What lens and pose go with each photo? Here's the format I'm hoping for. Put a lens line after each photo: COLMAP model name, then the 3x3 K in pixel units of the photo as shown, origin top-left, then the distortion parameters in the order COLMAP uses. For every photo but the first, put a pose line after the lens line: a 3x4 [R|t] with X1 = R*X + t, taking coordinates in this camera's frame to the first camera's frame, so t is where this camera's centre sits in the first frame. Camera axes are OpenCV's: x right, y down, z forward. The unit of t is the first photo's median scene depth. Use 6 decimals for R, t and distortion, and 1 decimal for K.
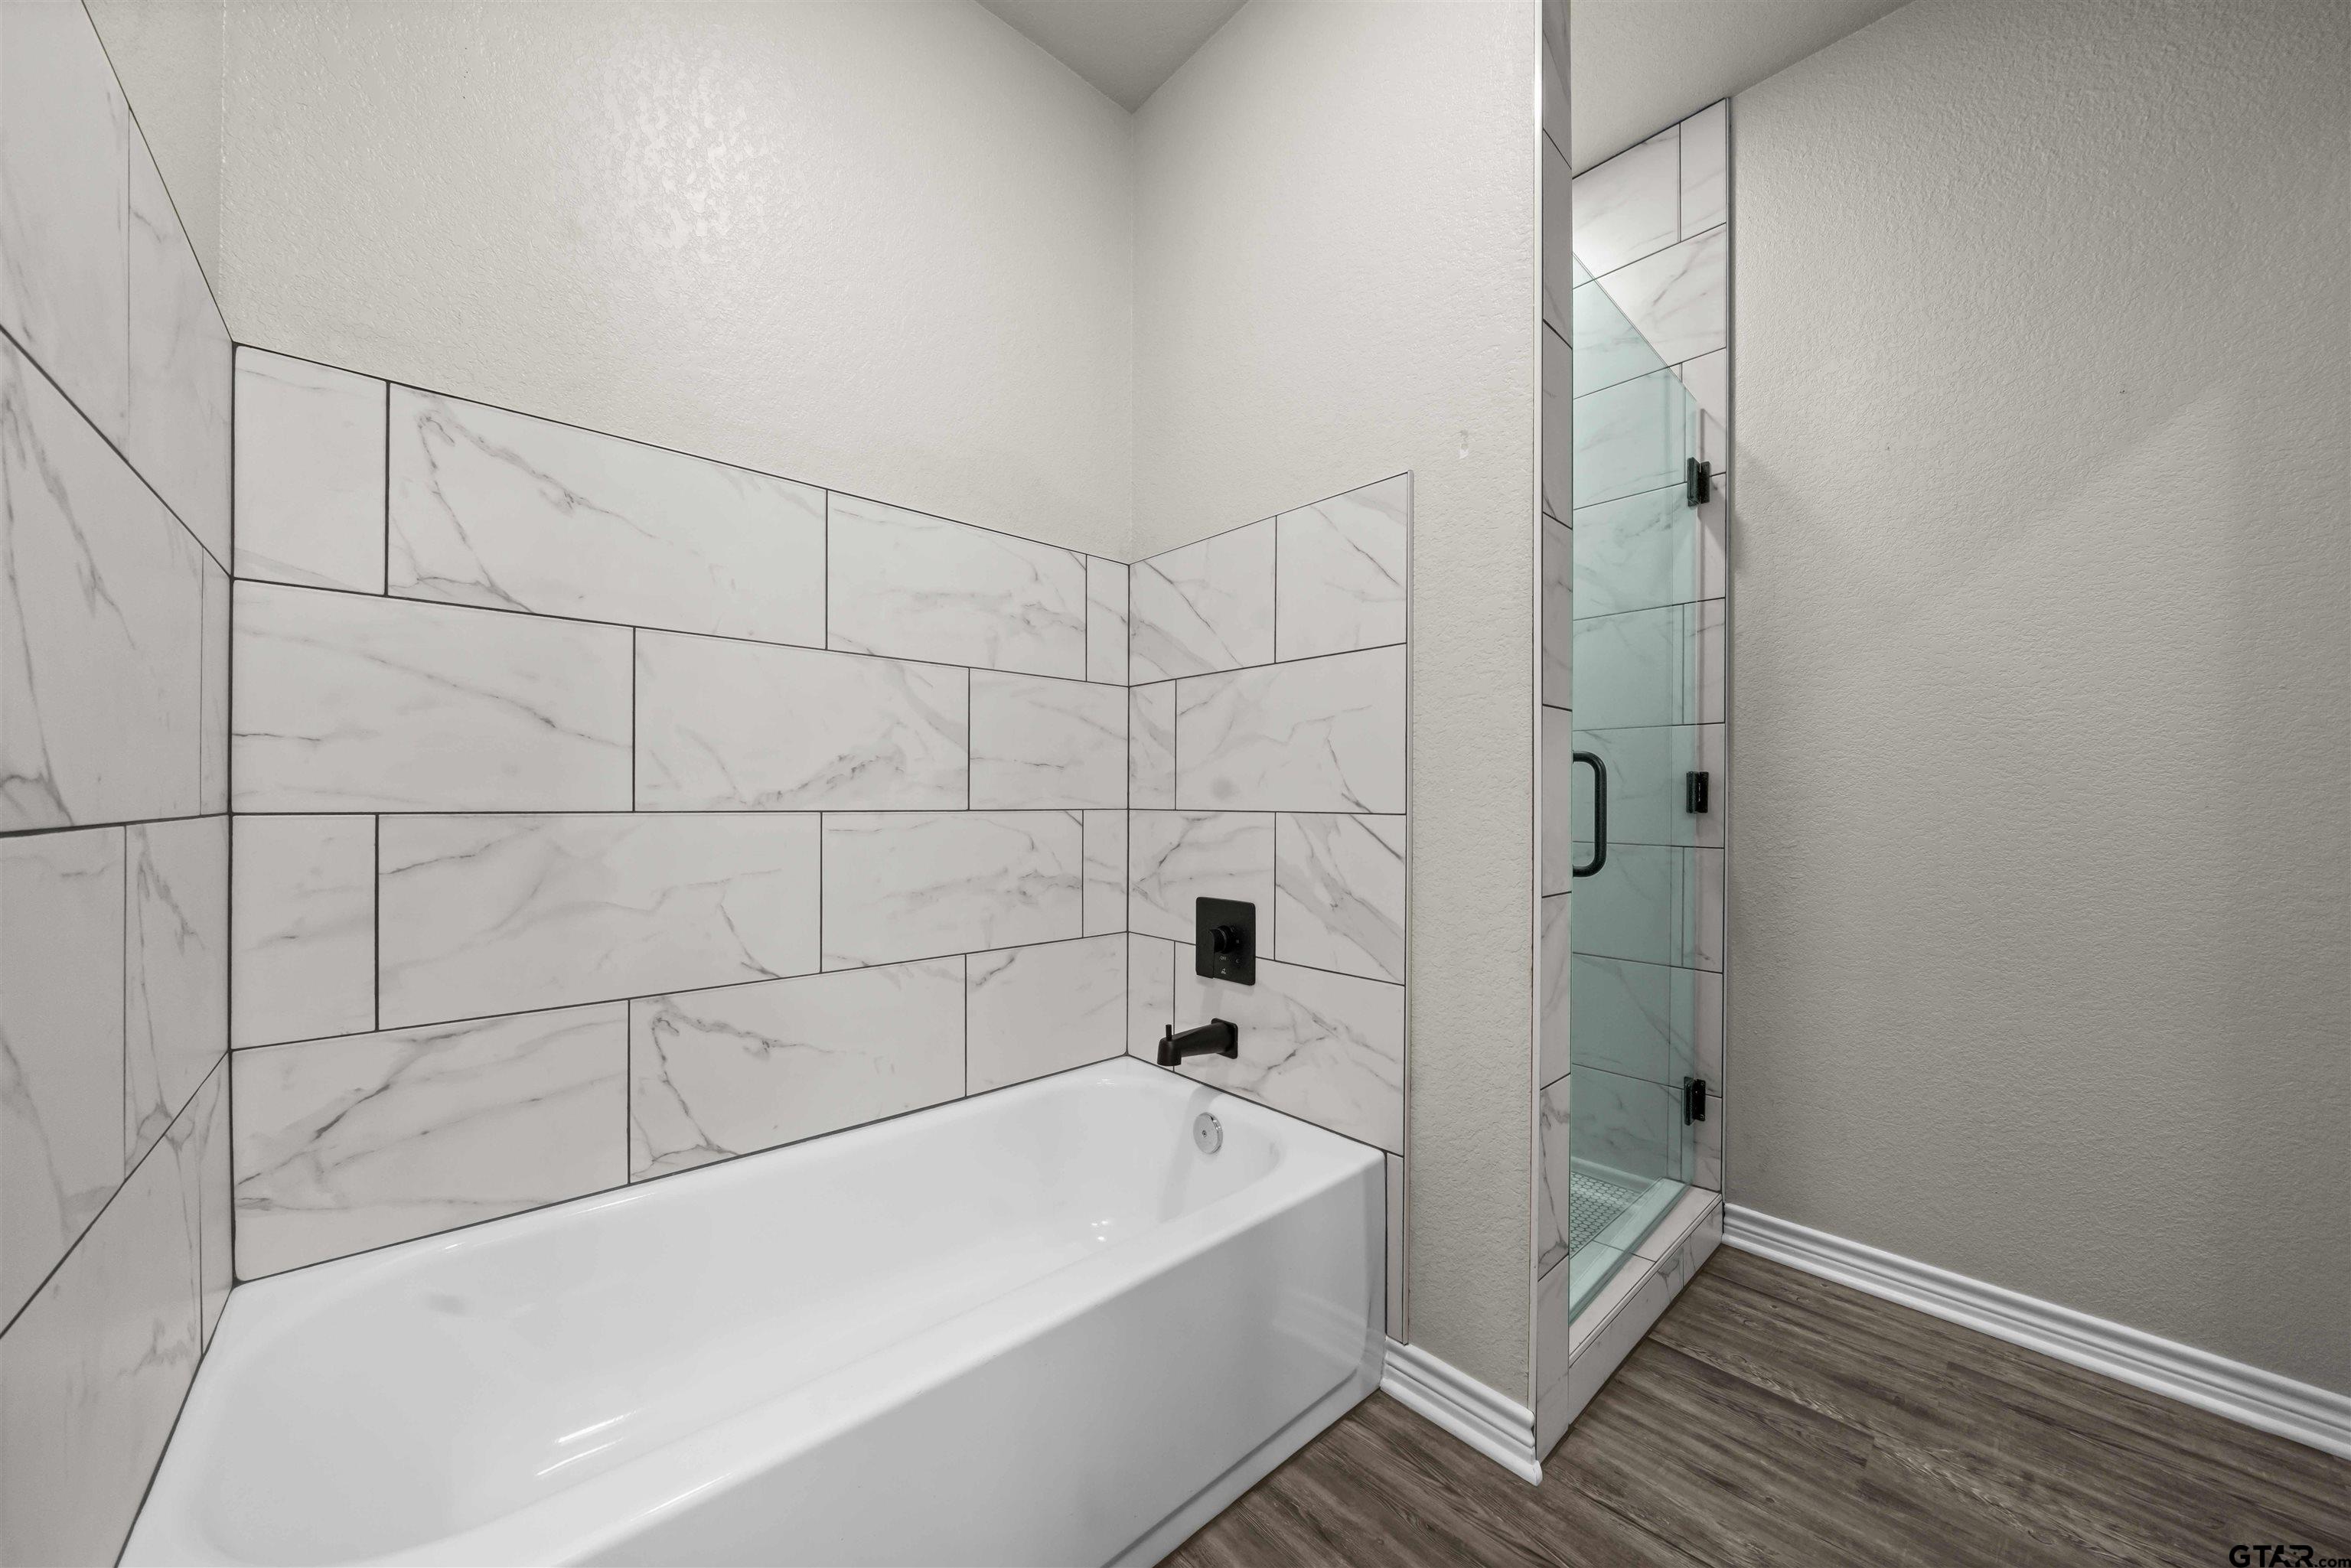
lens RADIAL K [[810.8, 0, 1184.9], [0, 810.8, 795.1], [0, 0, 1]] dist [-0.006781, -0.000023]
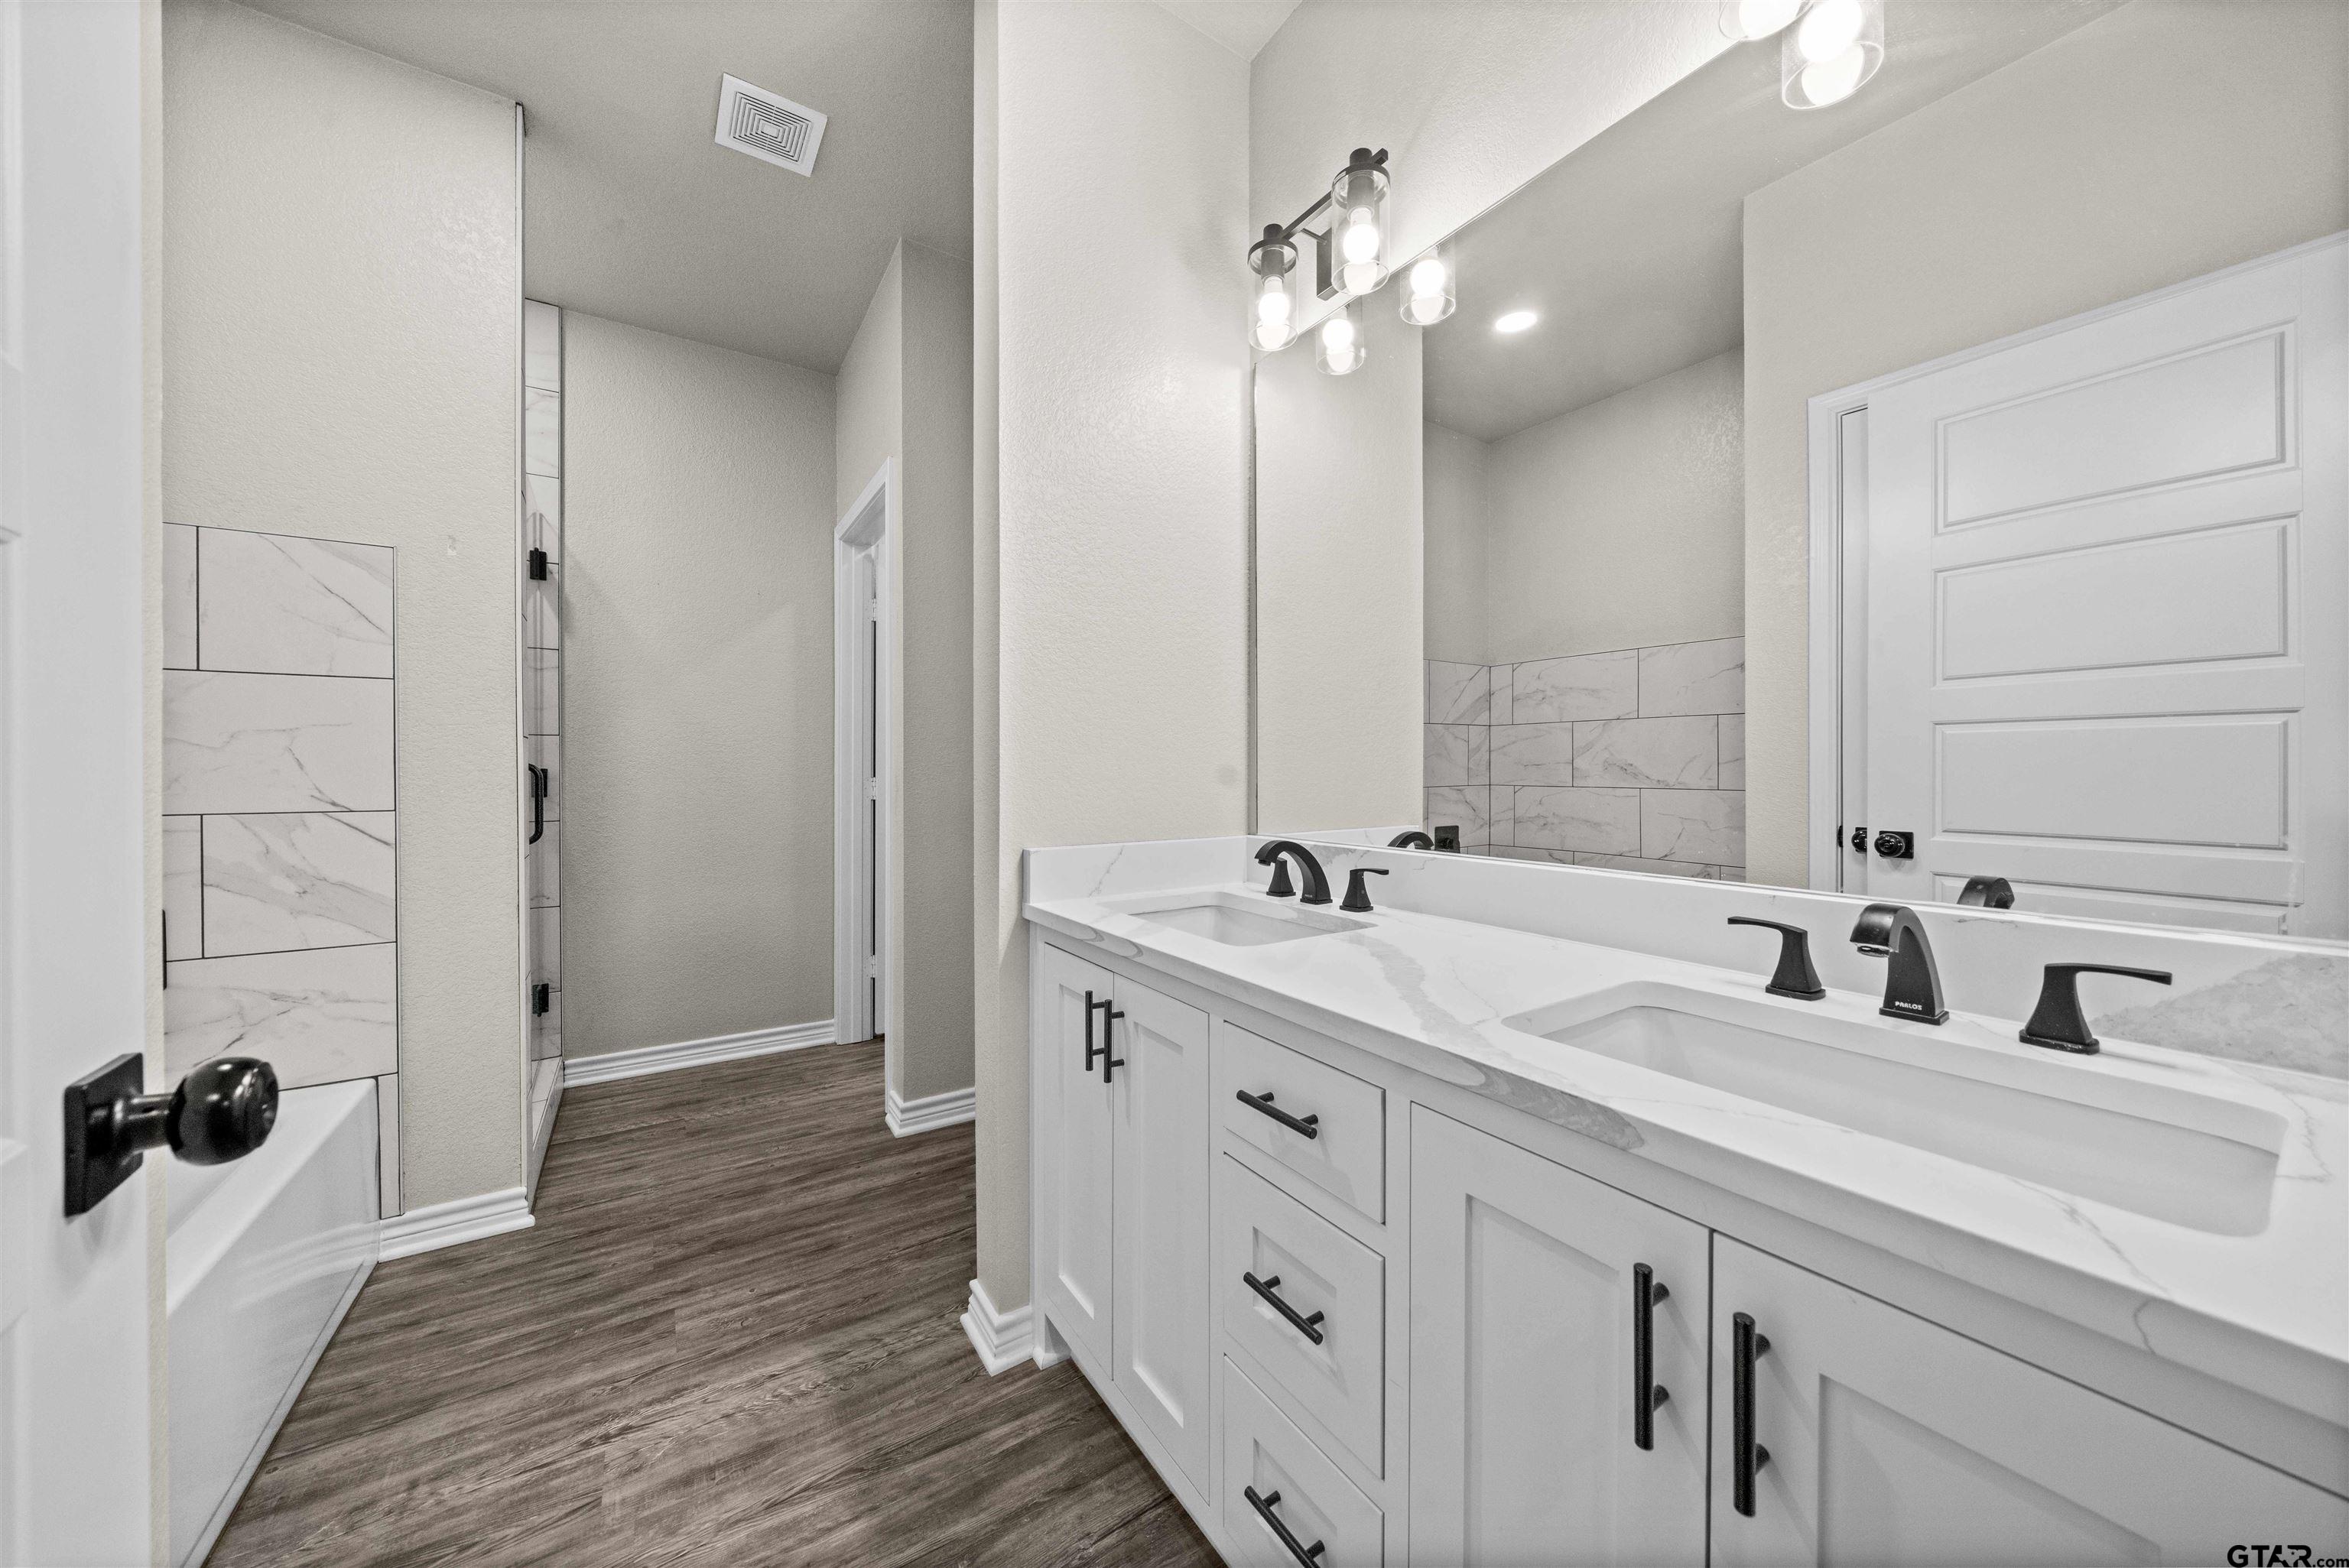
lens RADIAL K [[810.0, 0, 1183.9], [0, 810.0, 795.1], [0, 0, 1]] dist [-0.006781, -0.000023]
pose [[0.144786, -0.034699, 0.988854, -0.762614], [-0.007671, 0.999316, 0.036189, -0.053675], [-0.989433, -0.012825, 0.144421, -0.409228]]
